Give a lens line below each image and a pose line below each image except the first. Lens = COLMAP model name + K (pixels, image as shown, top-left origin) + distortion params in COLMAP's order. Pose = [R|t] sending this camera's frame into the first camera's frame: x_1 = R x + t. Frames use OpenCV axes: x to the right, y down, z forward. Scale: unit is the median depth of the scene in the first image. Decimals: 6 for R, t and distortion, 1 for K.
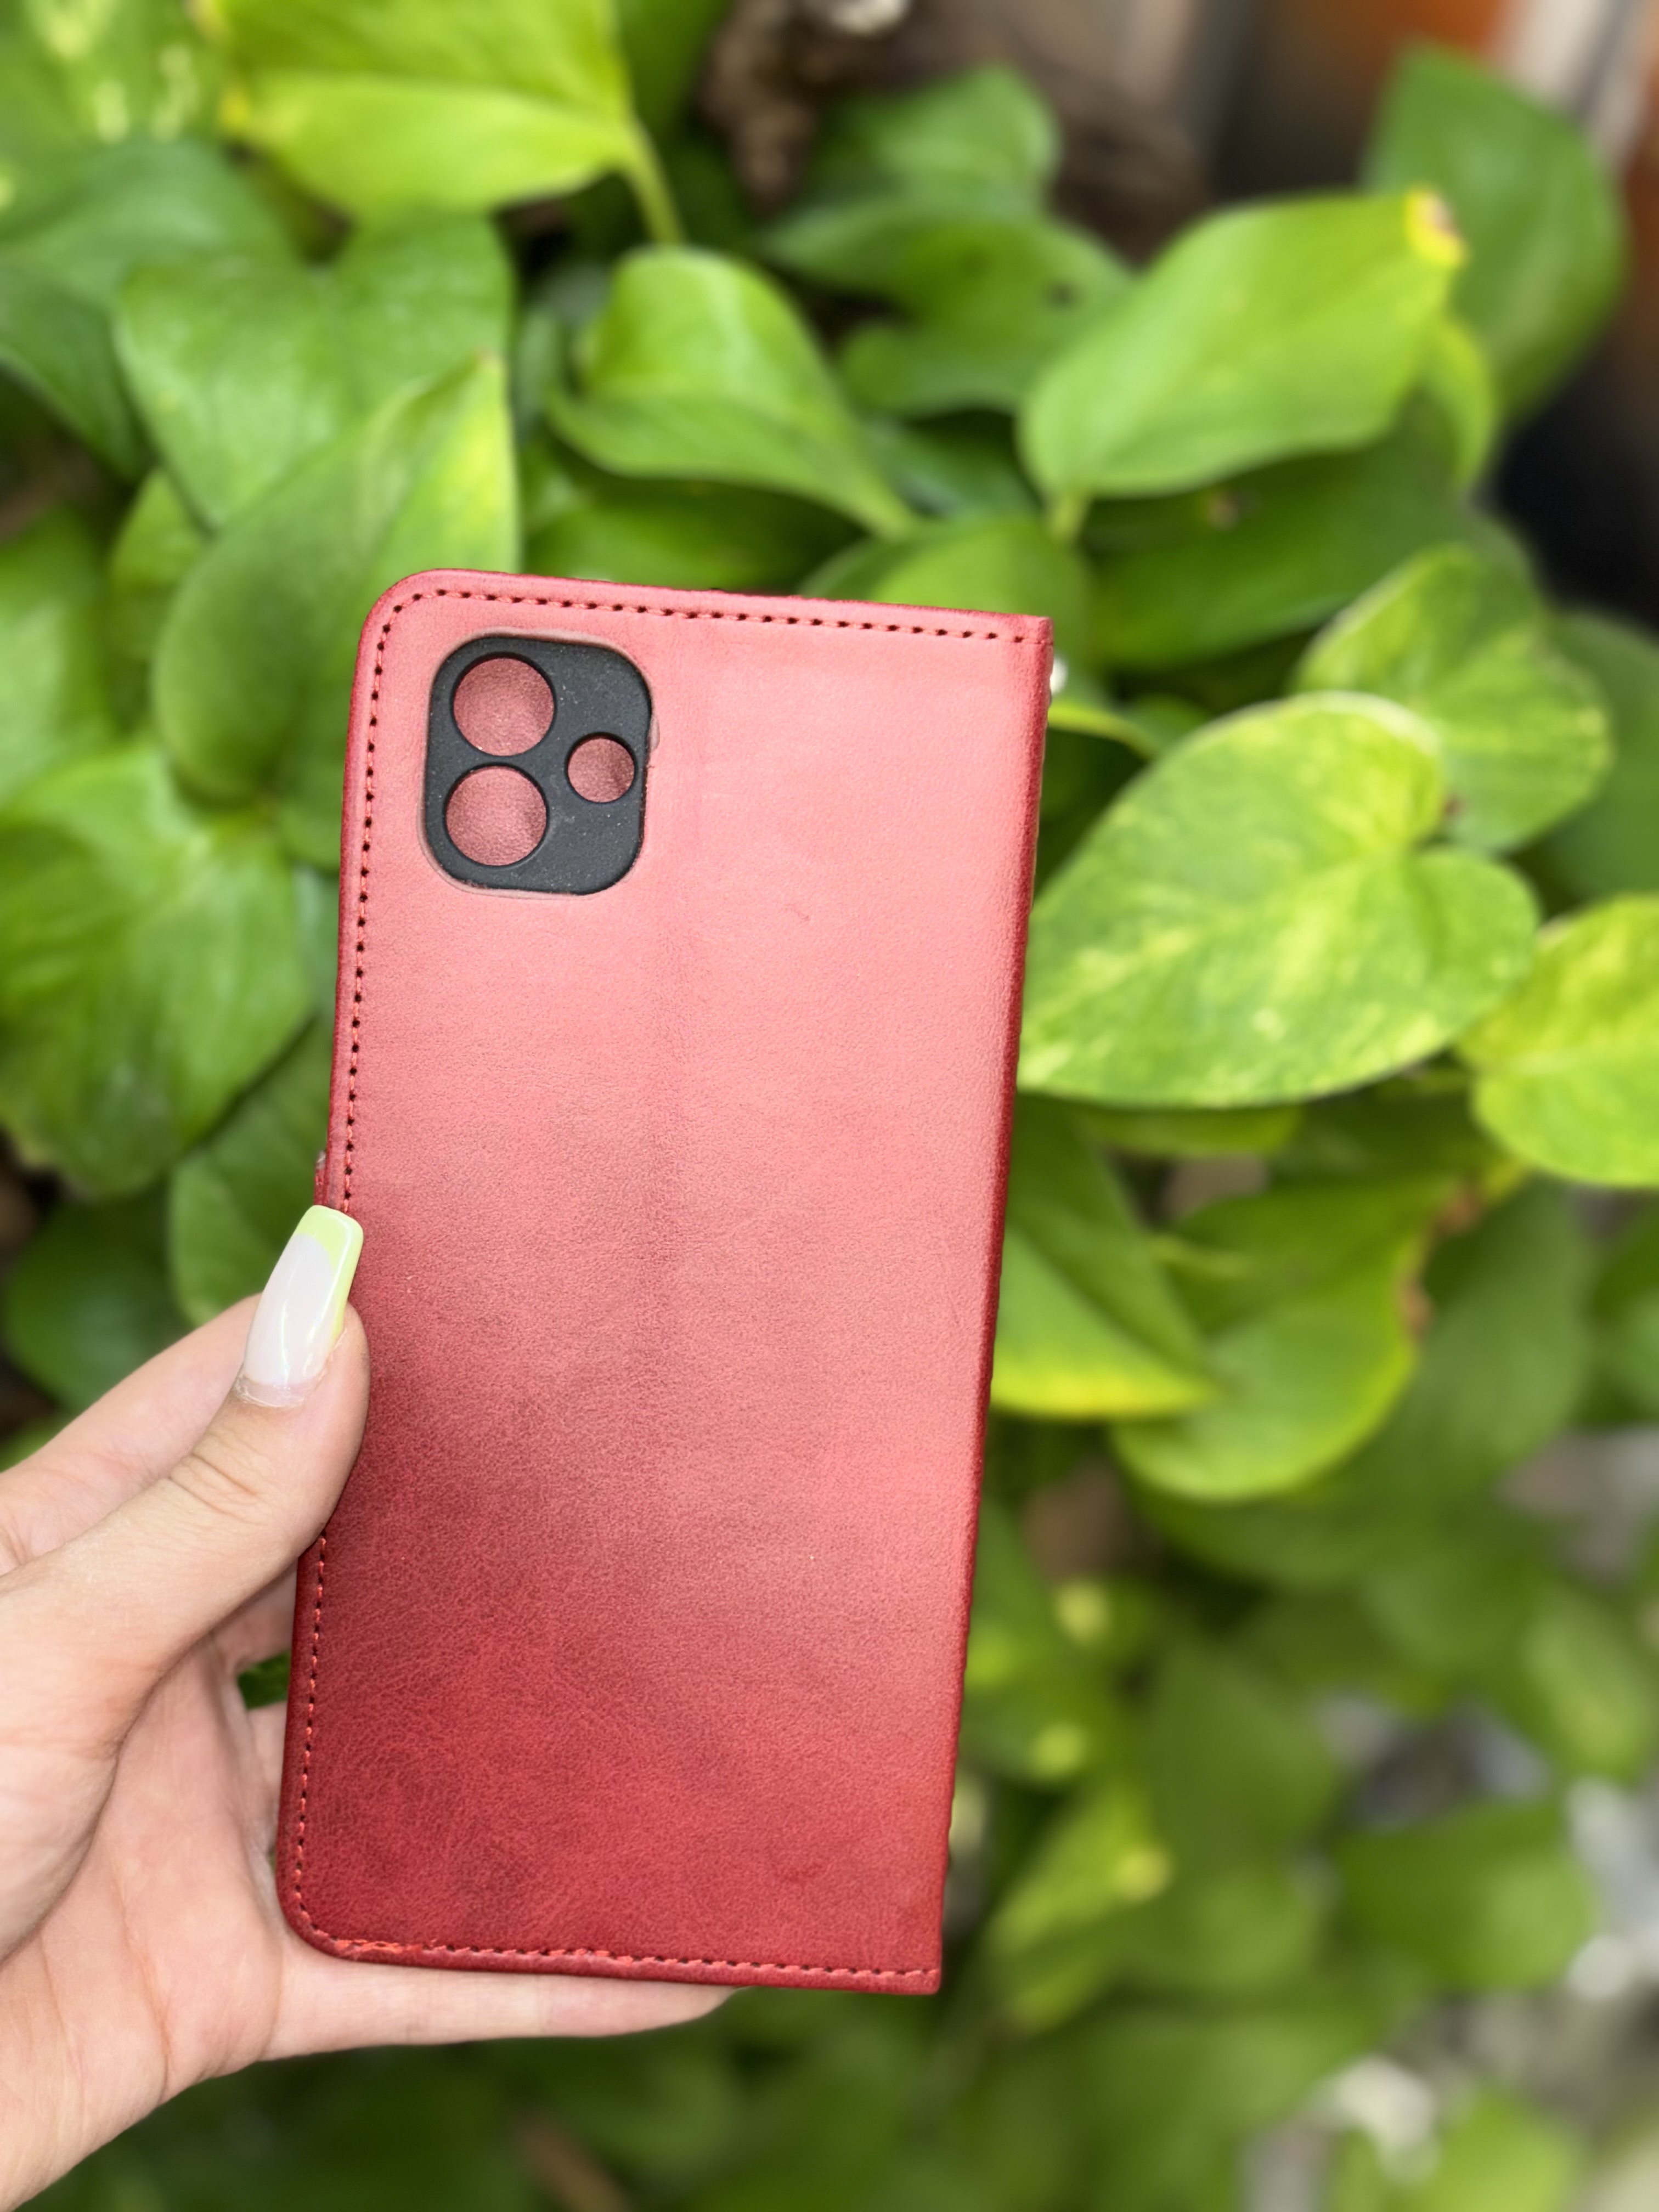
lens RADIAL K [[3328.6, 0, 841.4], [0, 3328.6, 1106.4], [0, 0, 1]] dist [0.049084, 0.000000]
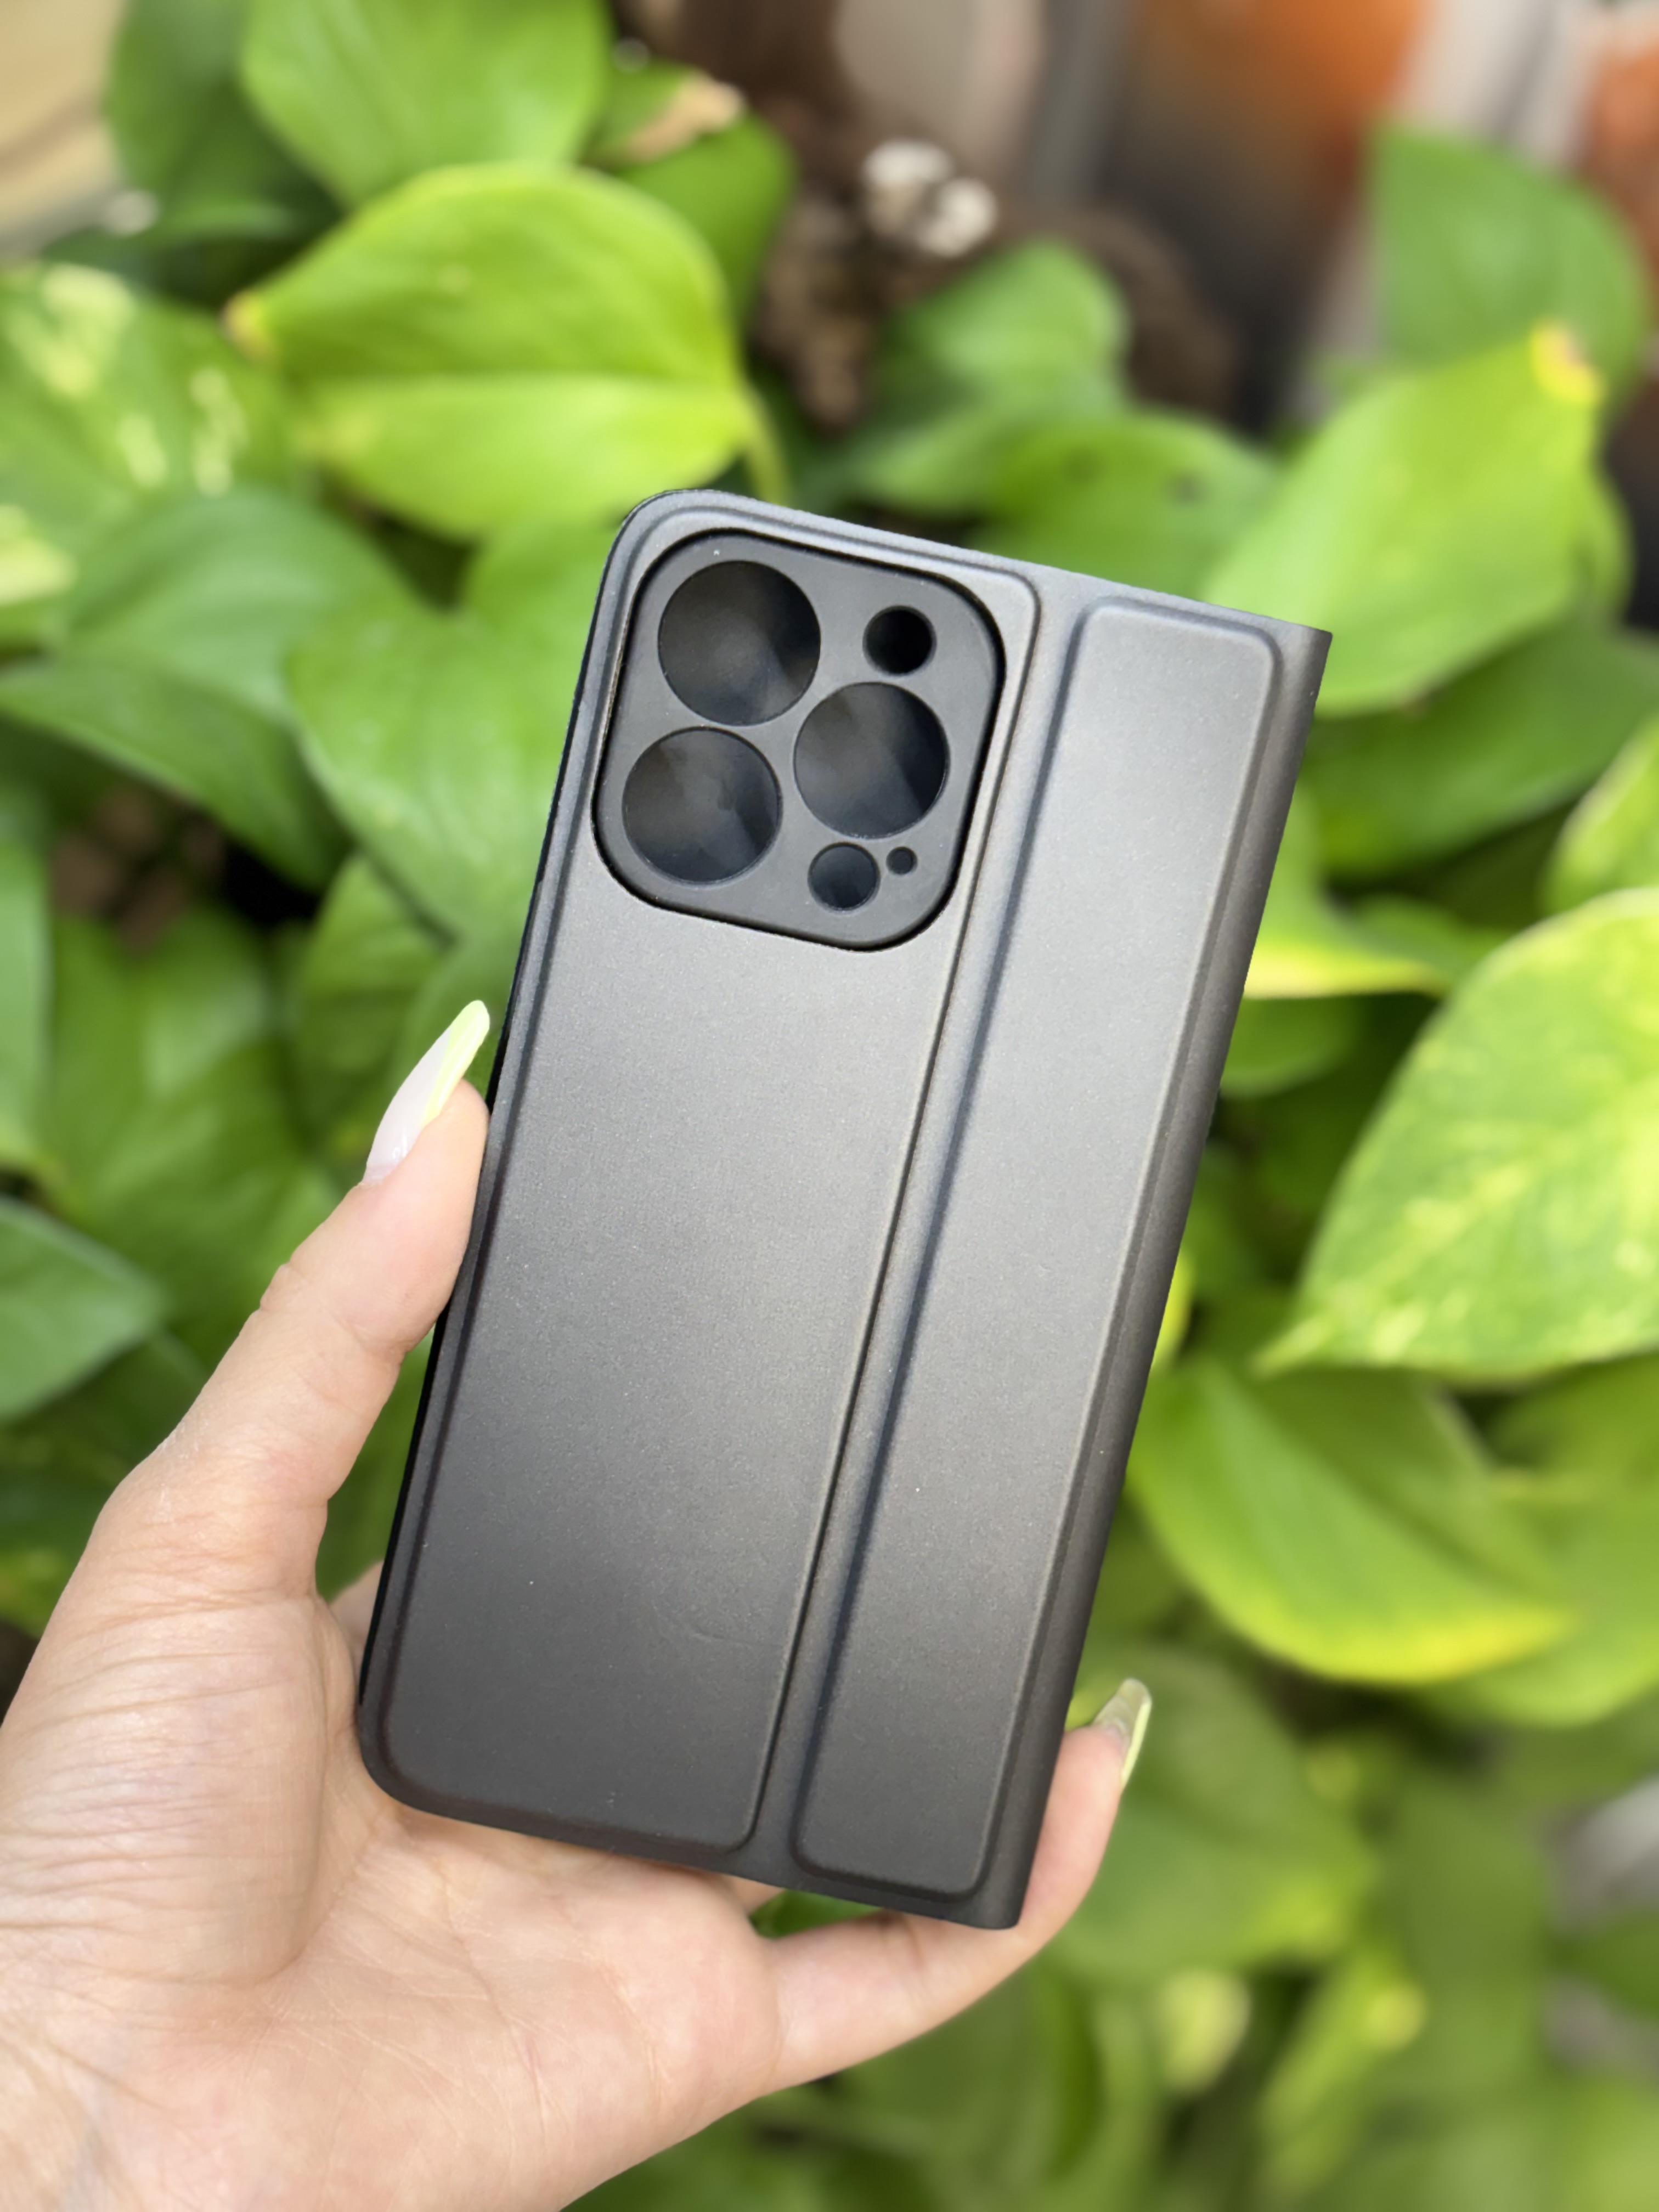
lens RADIAL K [[3328.6, 0, 824.8], [0, 3328.6, 1075.7], [0, 0, 1]] dist [0.049084, 0.000000]
pose [[0.980025, -0.170547, 0.102295, -0.174035], [0.168637, 0.985306, 0.027096, -0.131491], [-0.105413, -0.009304, 0.994385, 0.071901]]
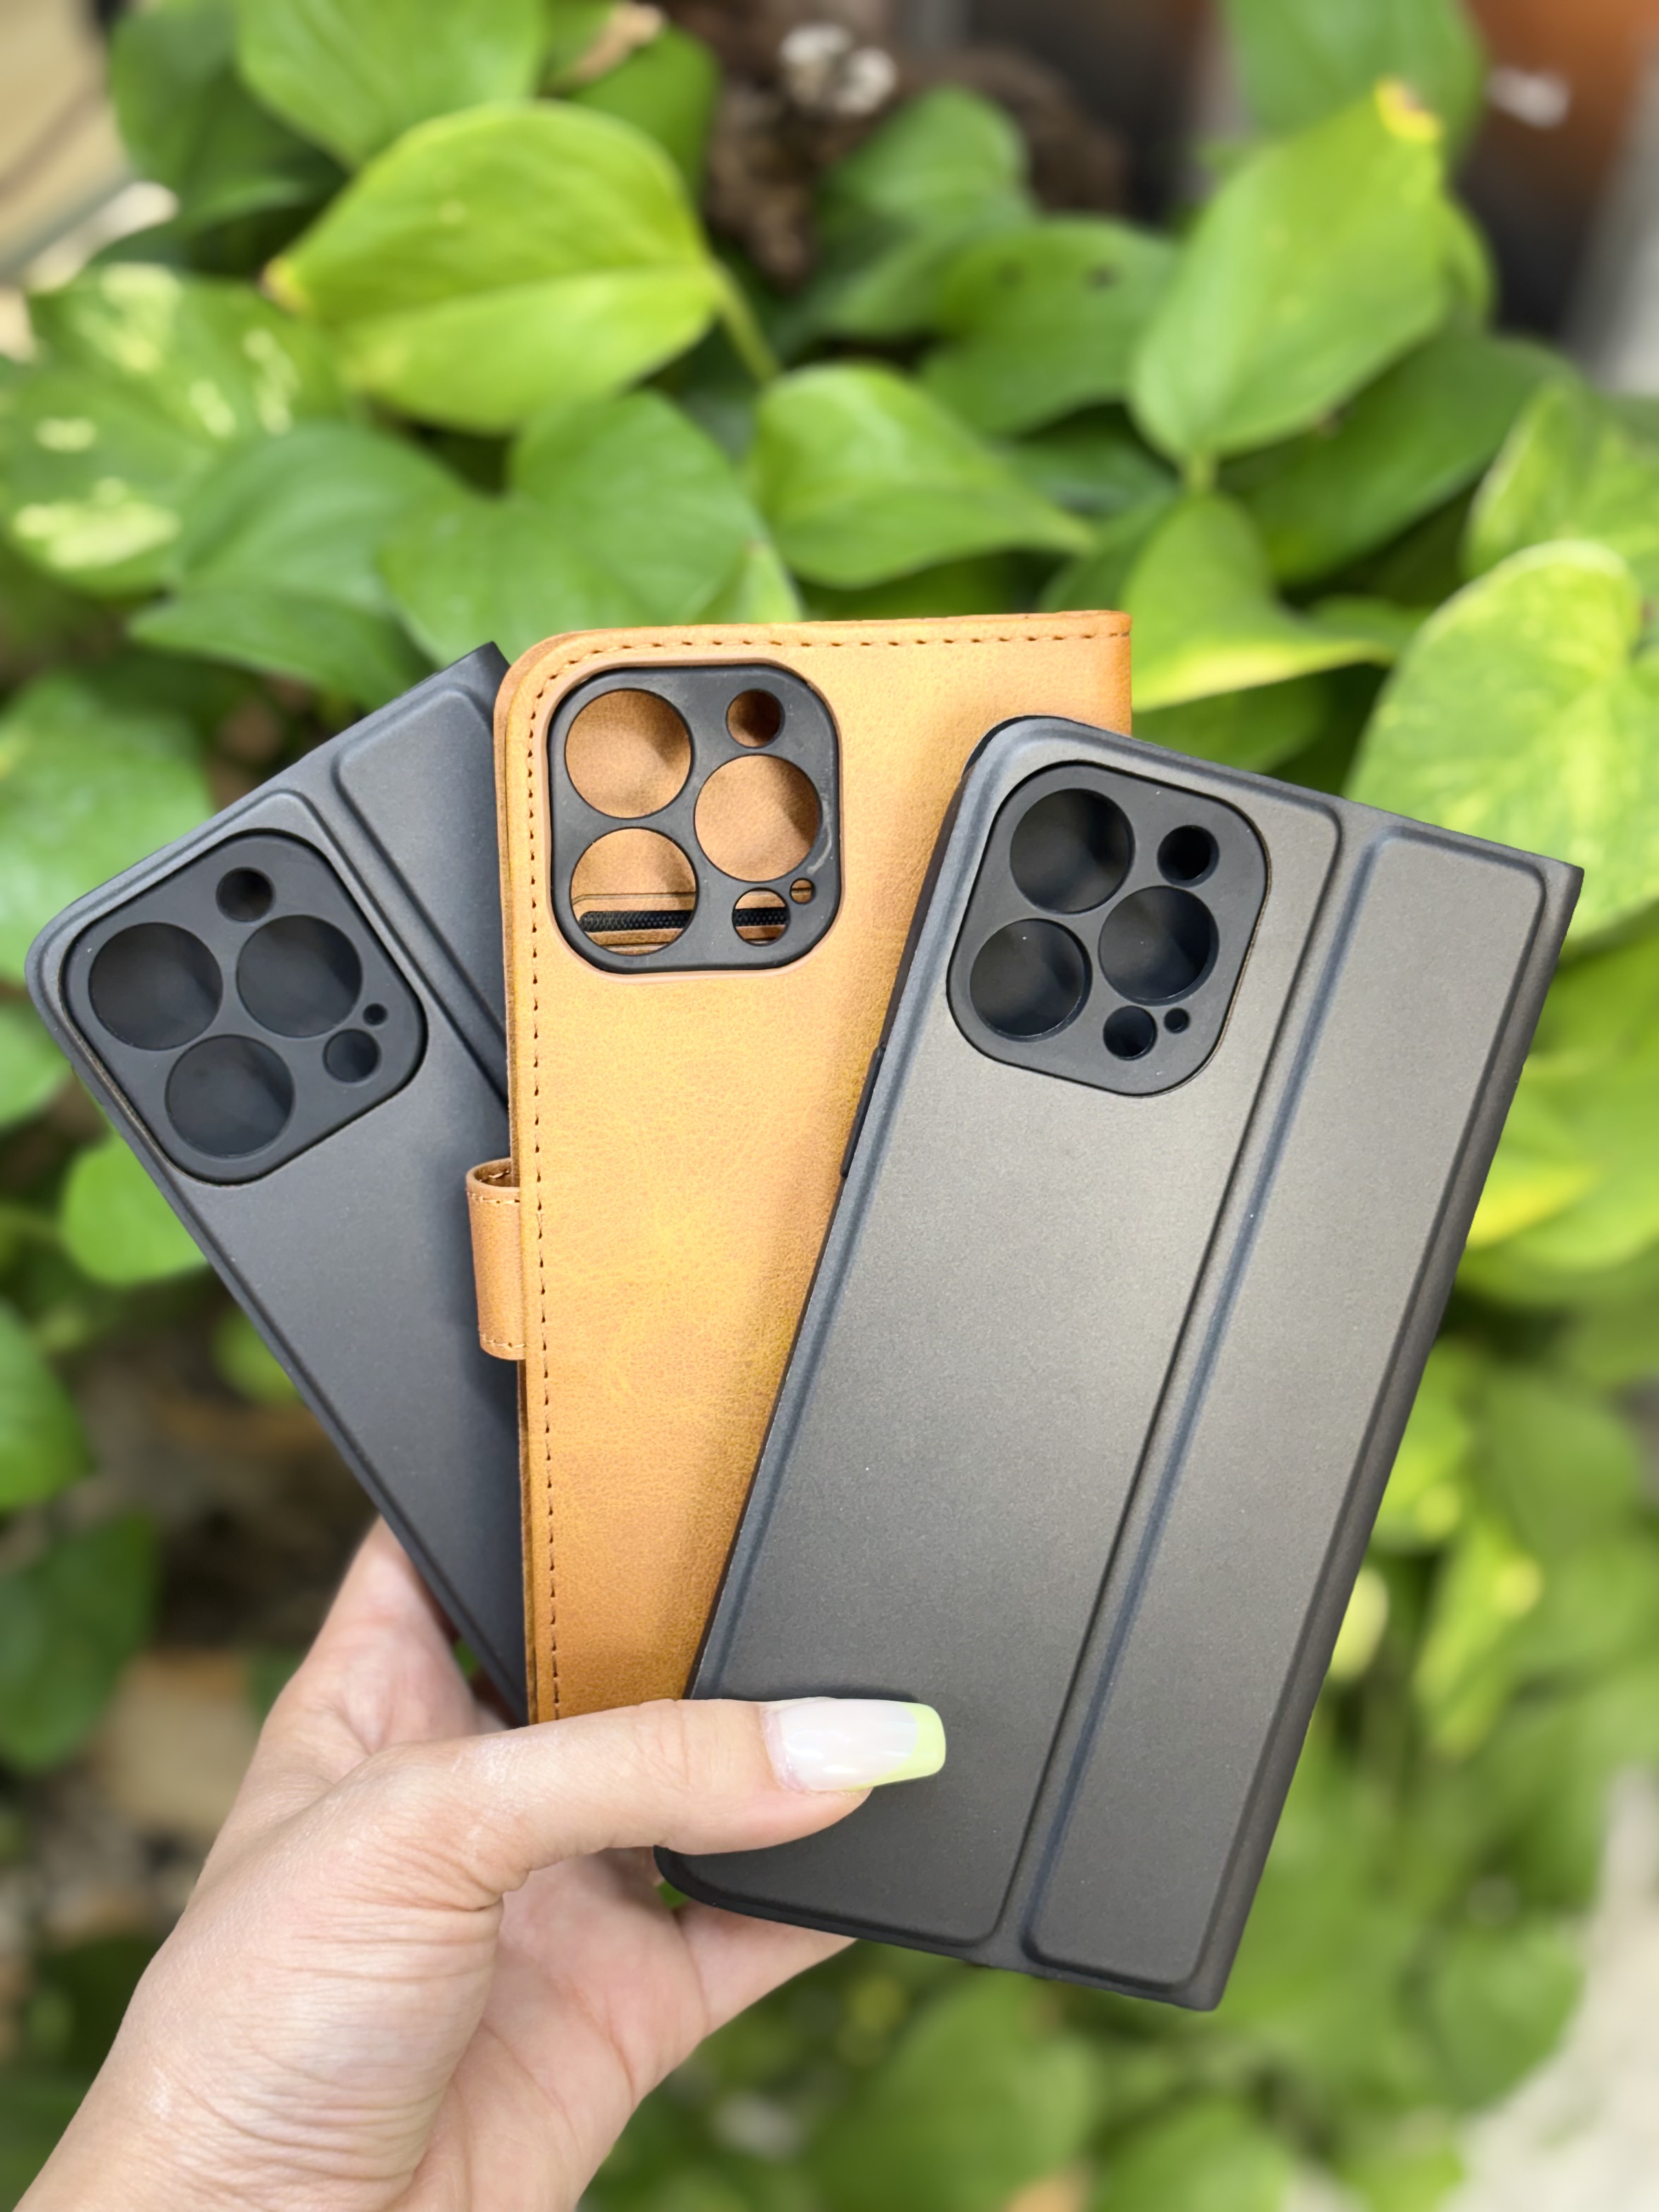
lens RADIAL K [[3328.6, 0, 806.1], [0, 3328.6, 1089.8], [0, 0, 1]] dist [0.049084, 0.000000]
pose [[0.935304, -0.345505, 0.076369, -0.217291], [0.341371, 0.937867, 0.062223, -0.102289], [-0.093123, -0.032127, 0.995136, -0.096347]]
